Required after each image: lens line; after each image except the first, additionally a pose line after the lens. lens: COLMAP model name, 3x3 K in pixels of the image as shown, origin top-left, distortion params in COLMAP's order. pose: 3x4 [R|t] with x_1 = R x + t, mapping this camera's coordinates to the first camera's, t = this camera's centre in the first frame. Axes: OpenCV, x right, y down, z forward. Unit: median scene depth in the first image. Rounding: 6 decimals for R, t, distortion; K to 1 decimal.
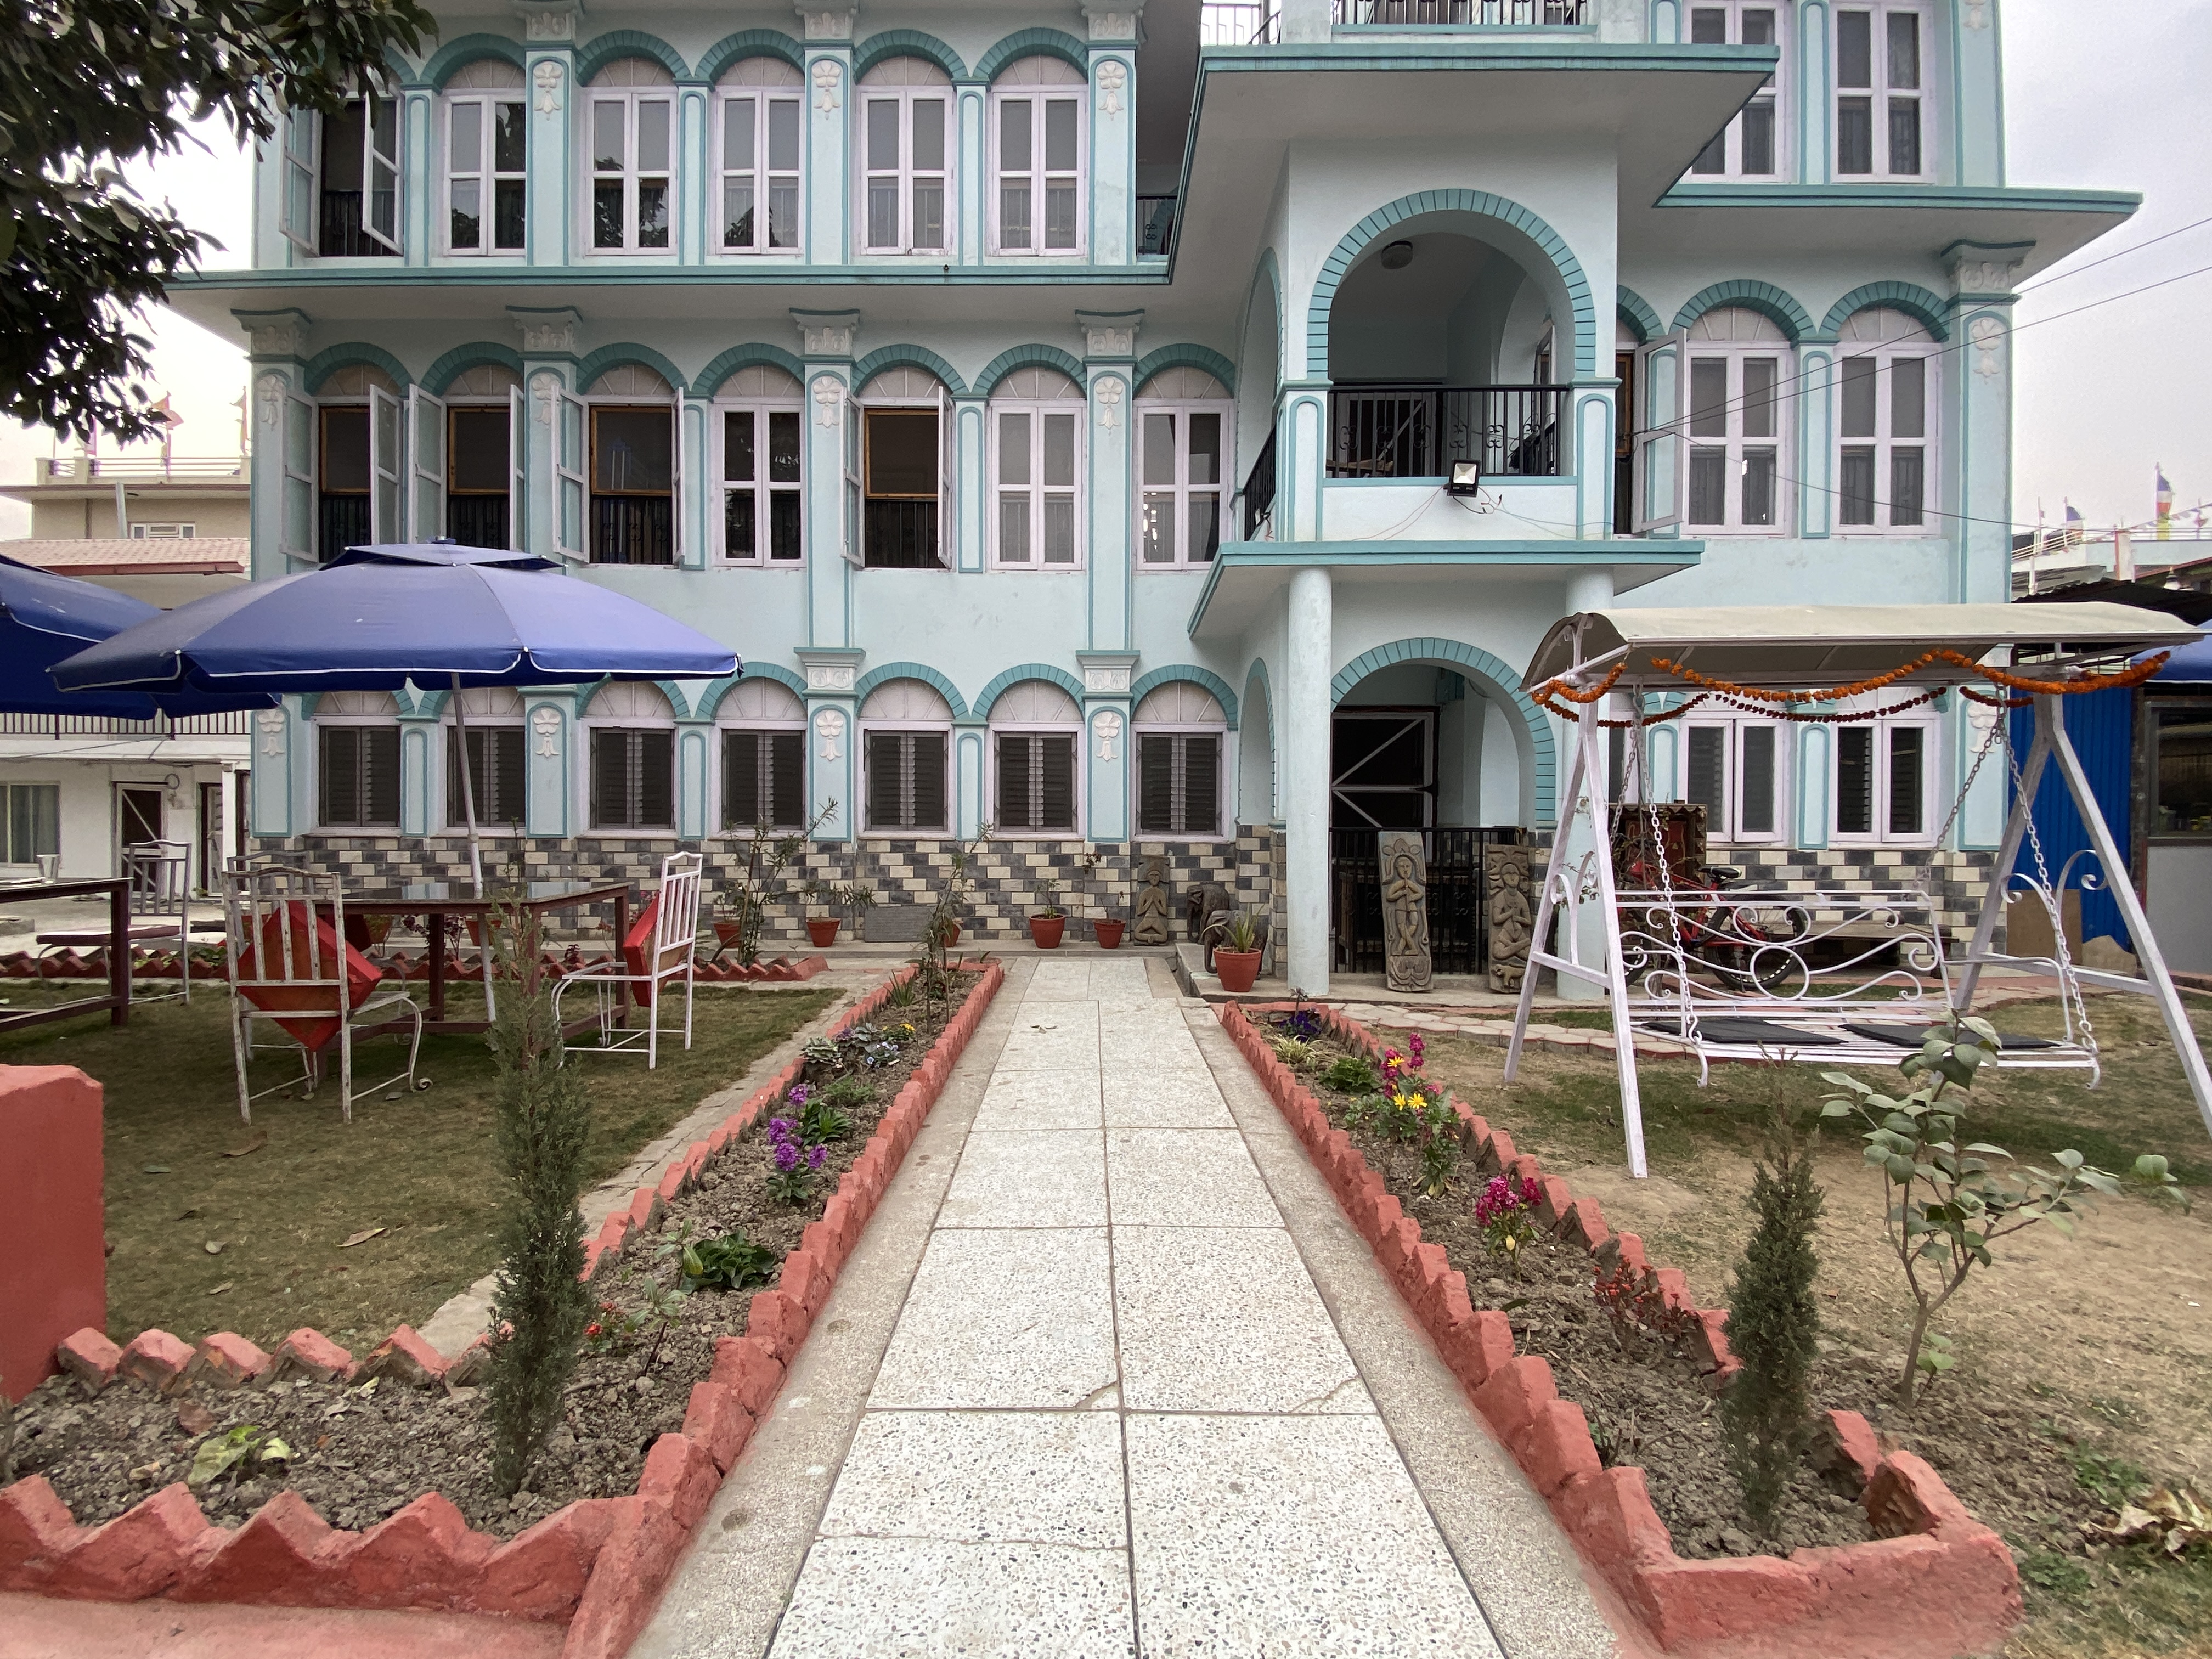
lens RADIAL K [[975.2, 0, 1106.0], [0, 975.2, 829.5], [0, 0, 1]] dist [0.001542, 0.000107]
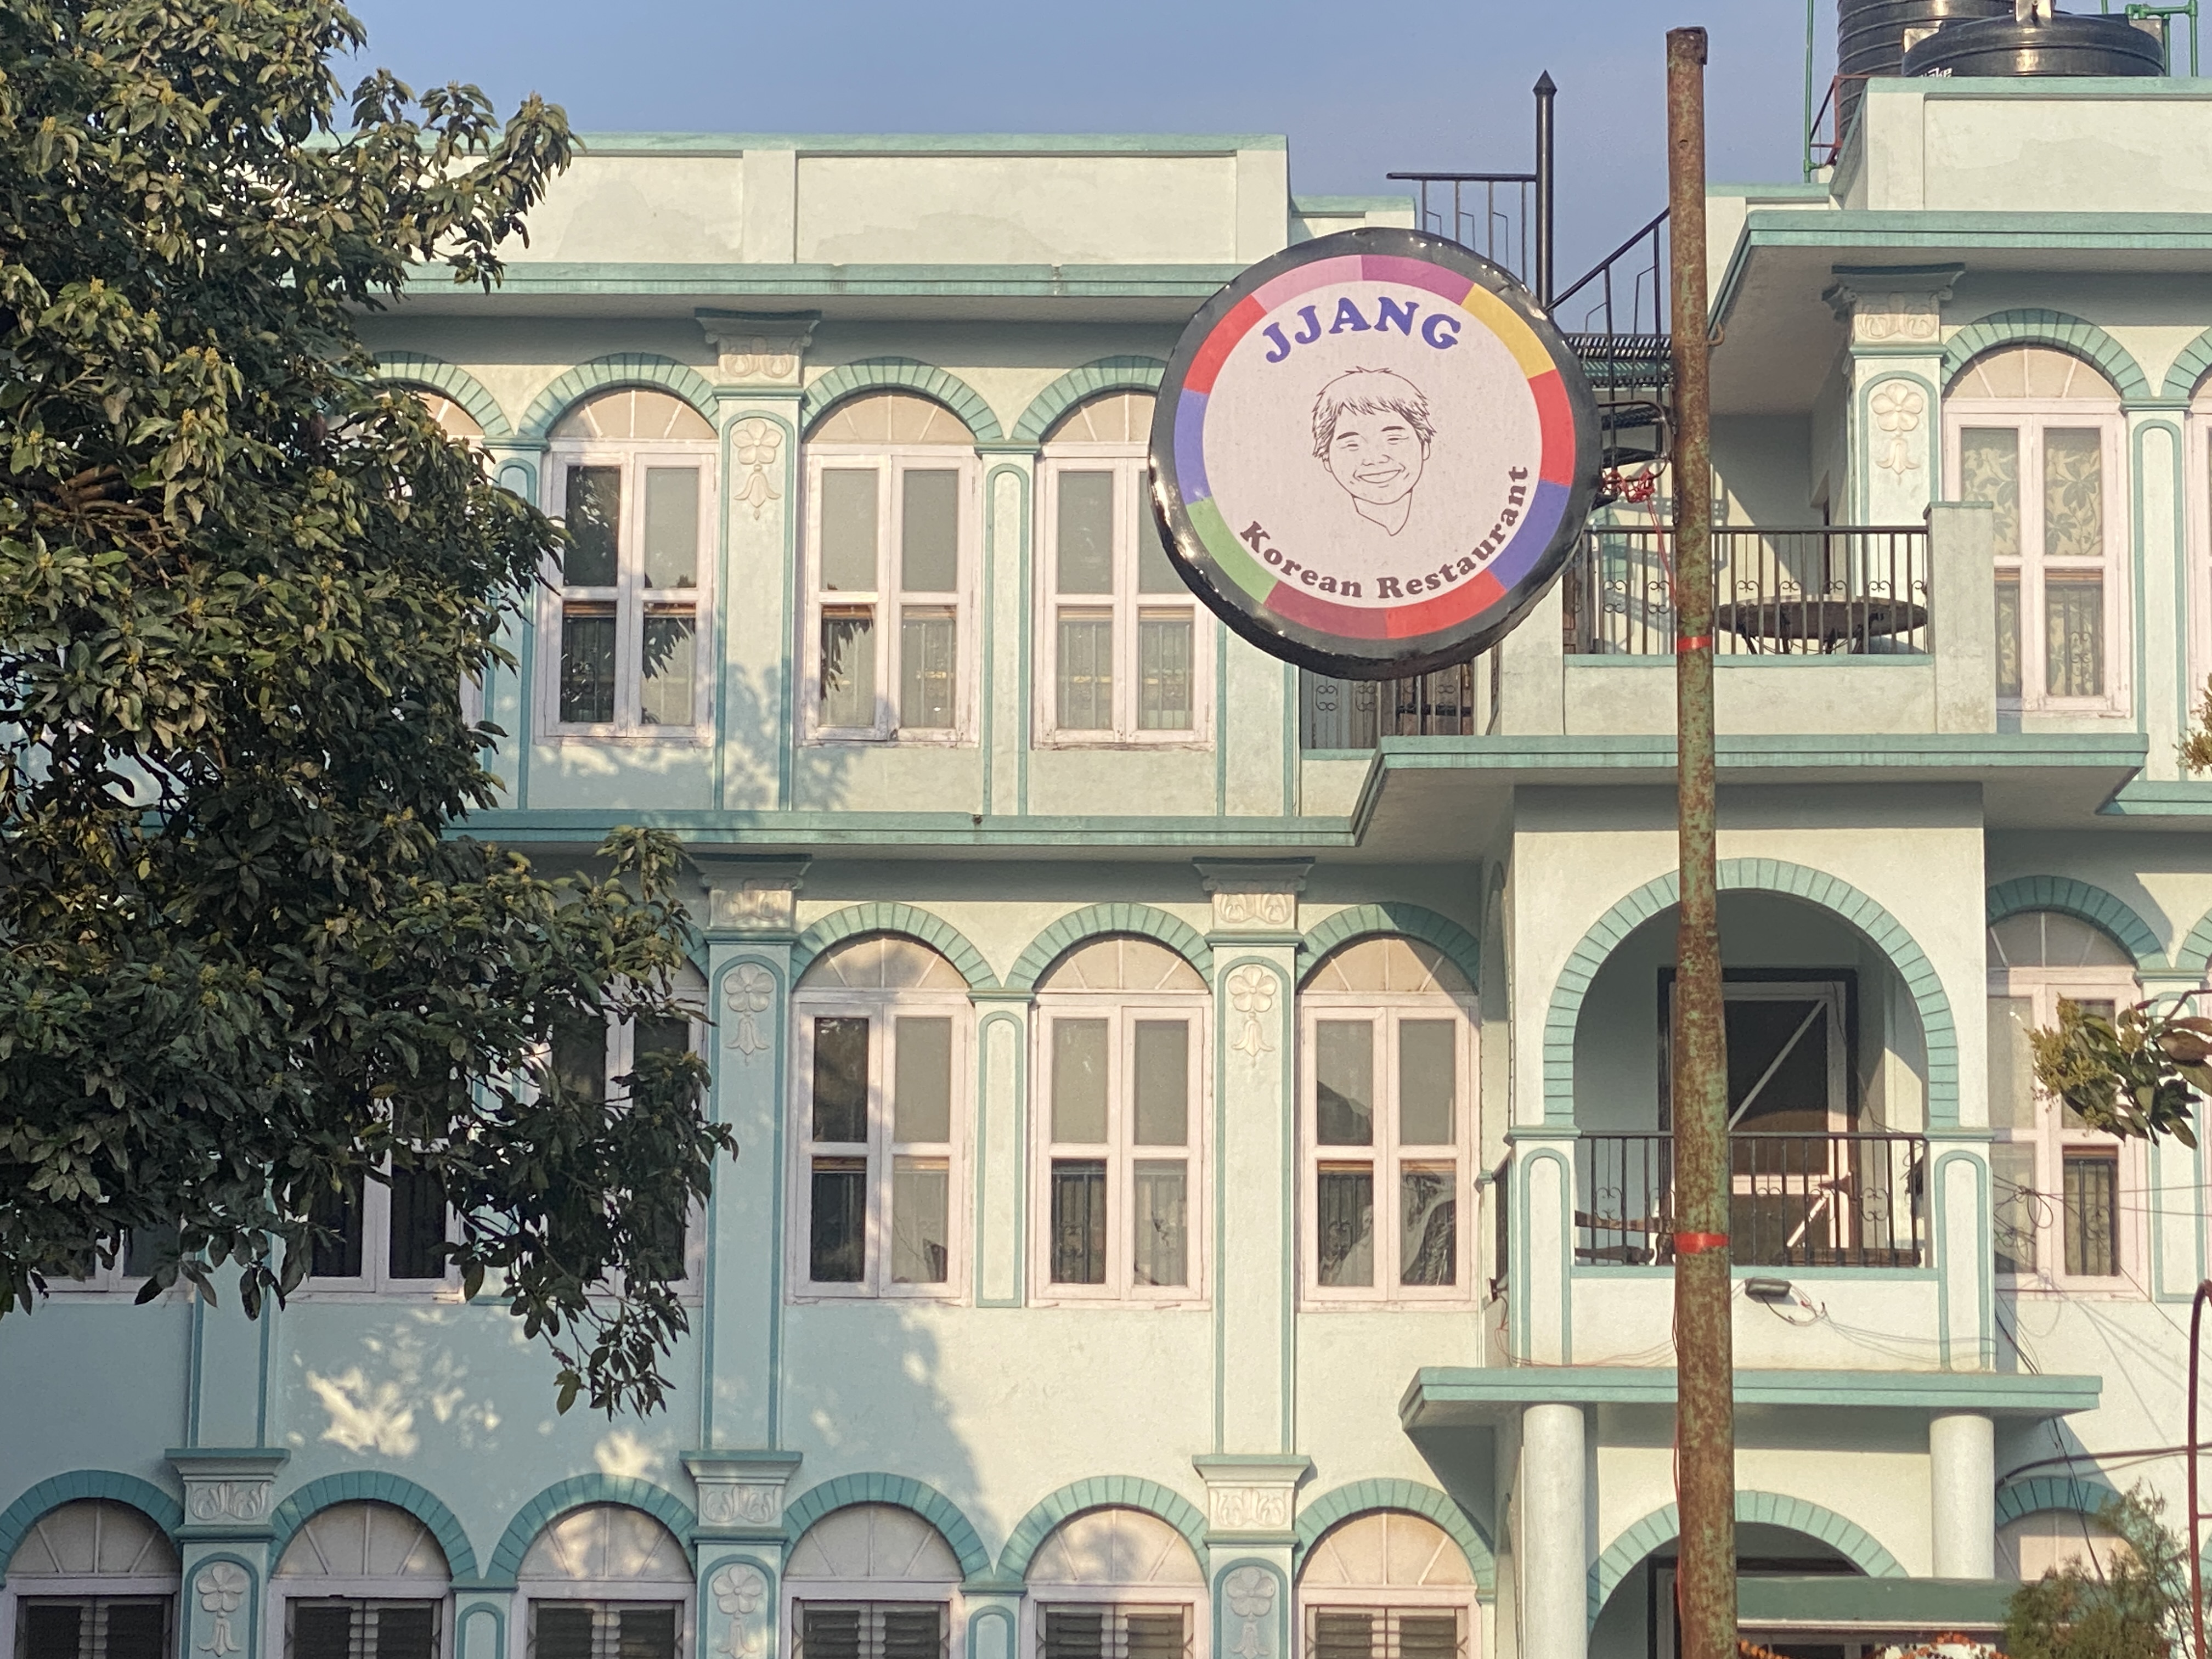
lens RADIAL K [[5534.1, 0, 1106.0], [0, 5534.1, 829.5], [0, 0, 1]] dist [0.079302, 0.261565]
pose [[0.999904, -0.000629, -0.013849, -0.036375], [-0.001816, 0.984424, -0.175804, 0.016523], [0.013744, 0.175812, 0.984328, -2.108372]]
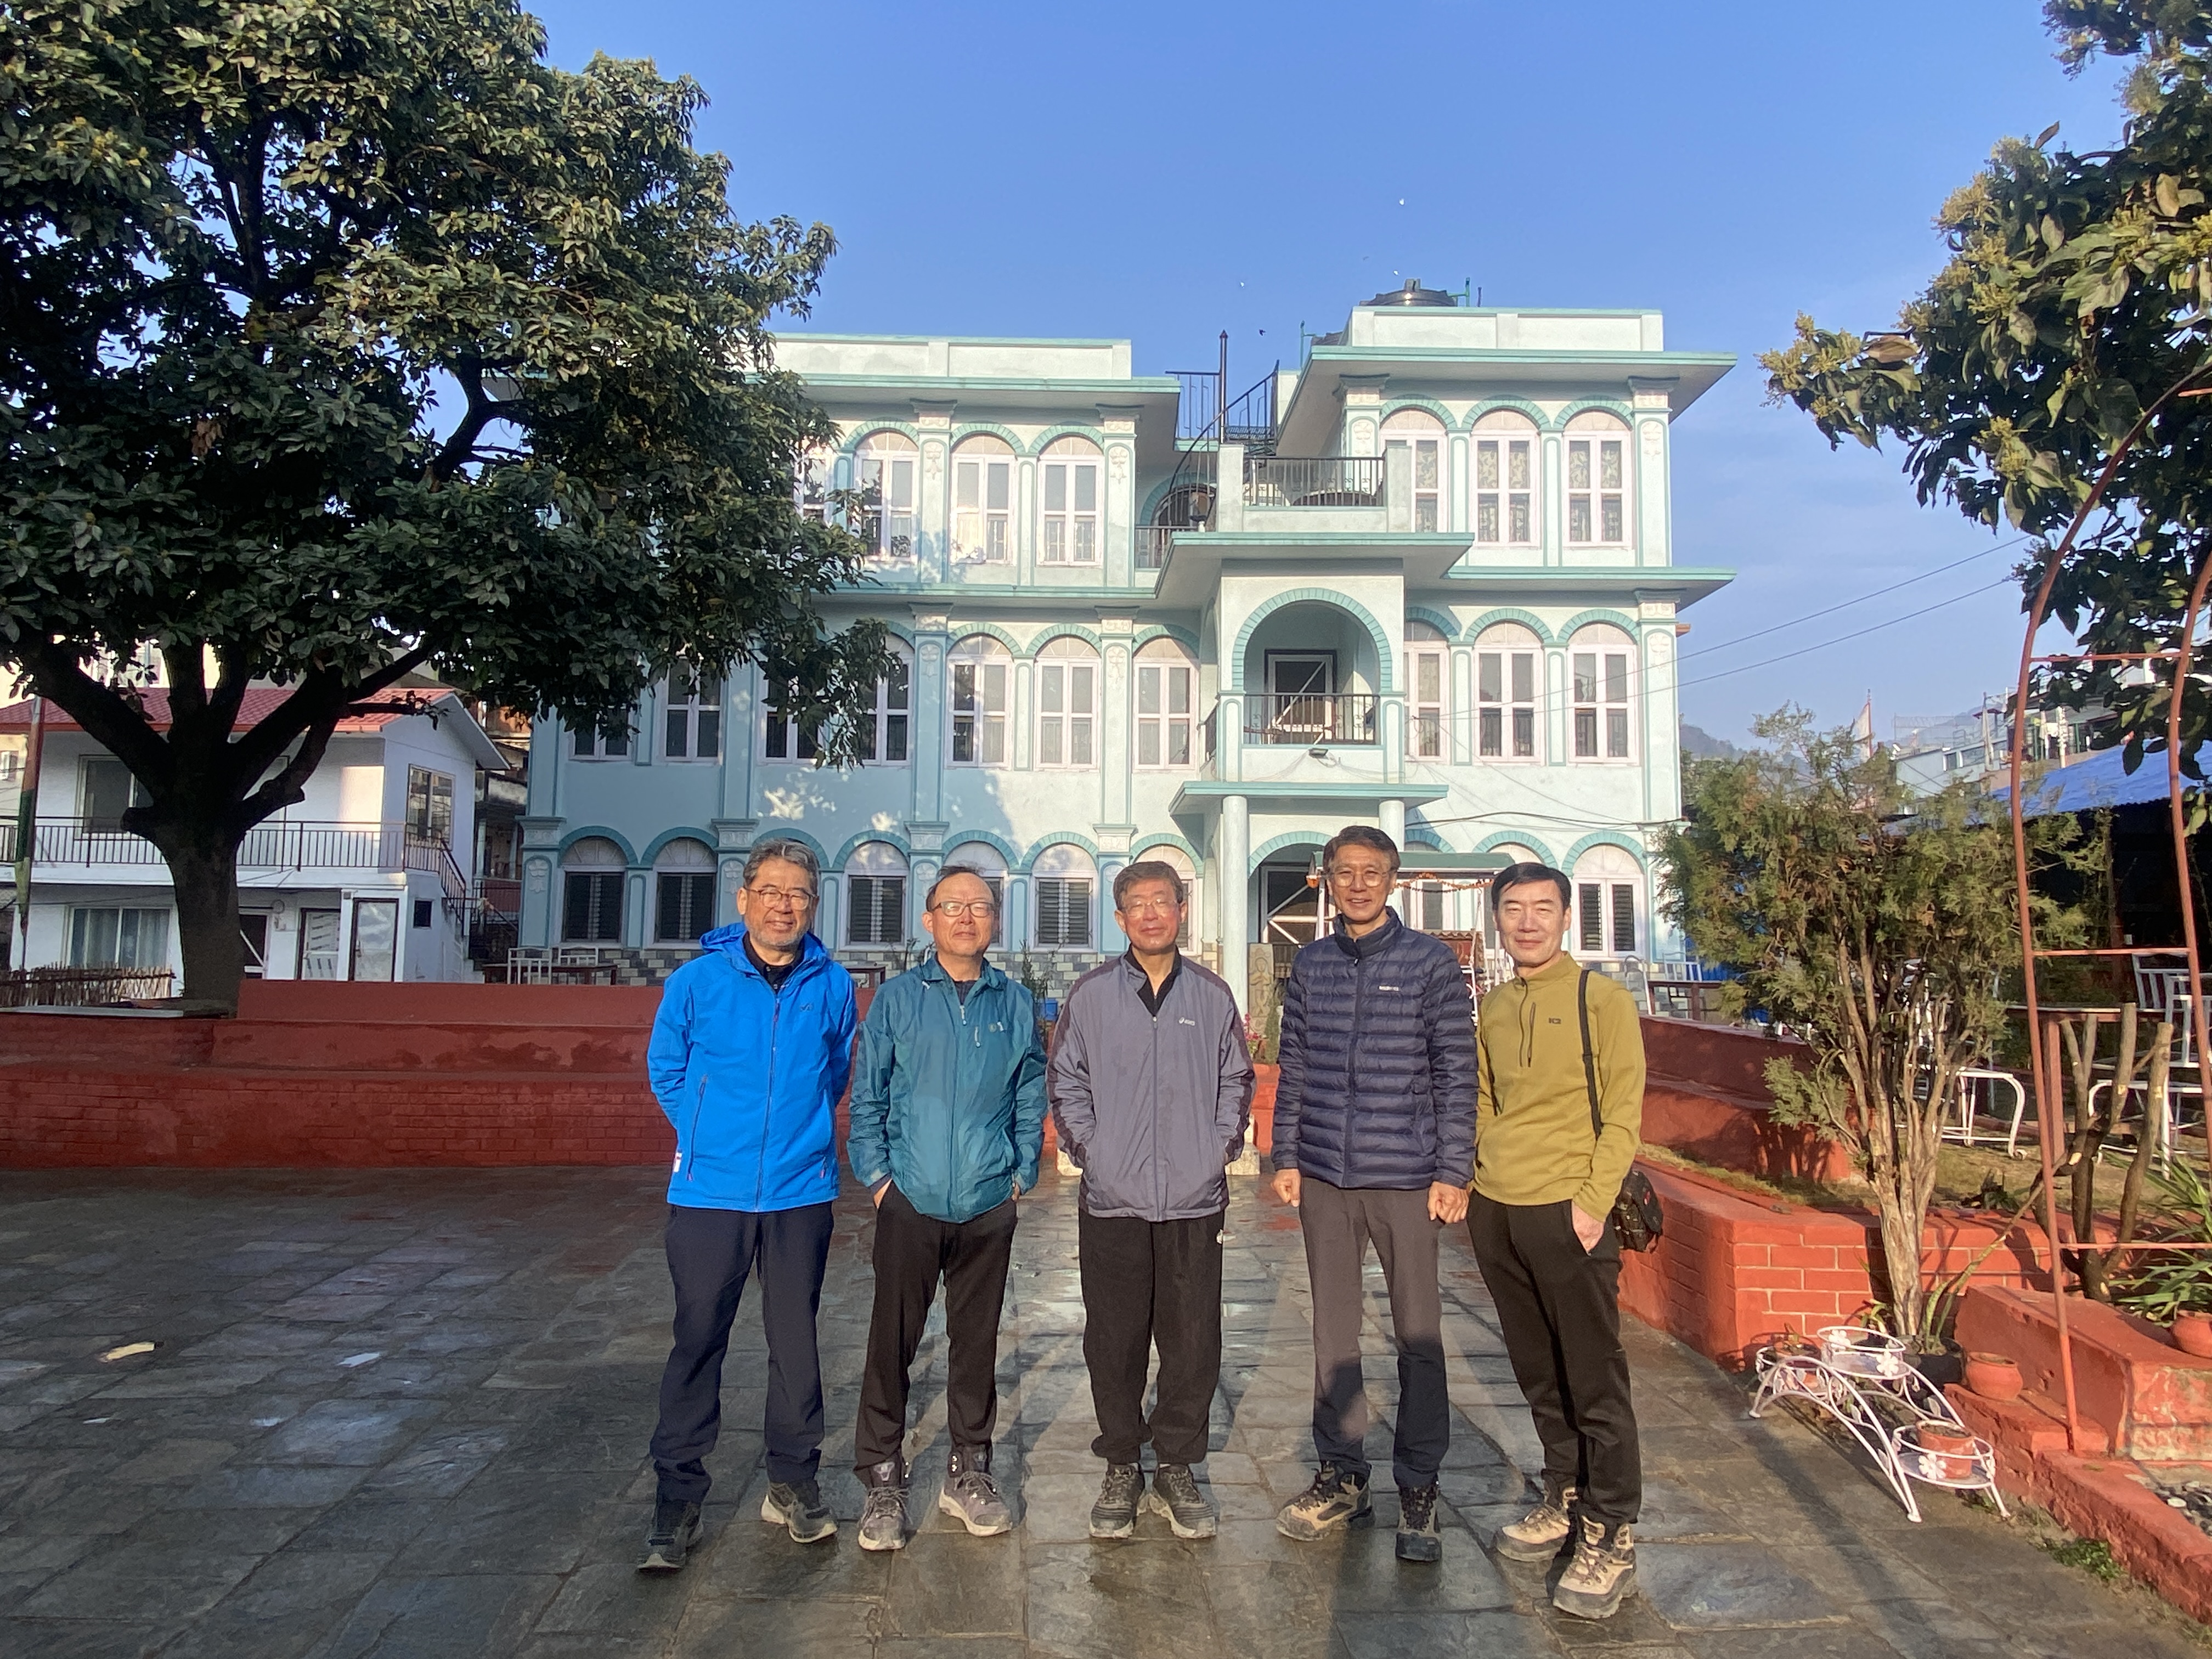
lens RADIAL K [[1294.8, 0, 1106.0], [0, 1294.8, 829.5], [0, 0, 1]] dist [0.069014, -0.000945]
pose [[0.999705, 0.007879, 0.022962, -0.056171], [-0.005456, 0.994590, -0.103732, 0.028741], [-0.023655, 0.103577, 0.994340, -0.963720]]
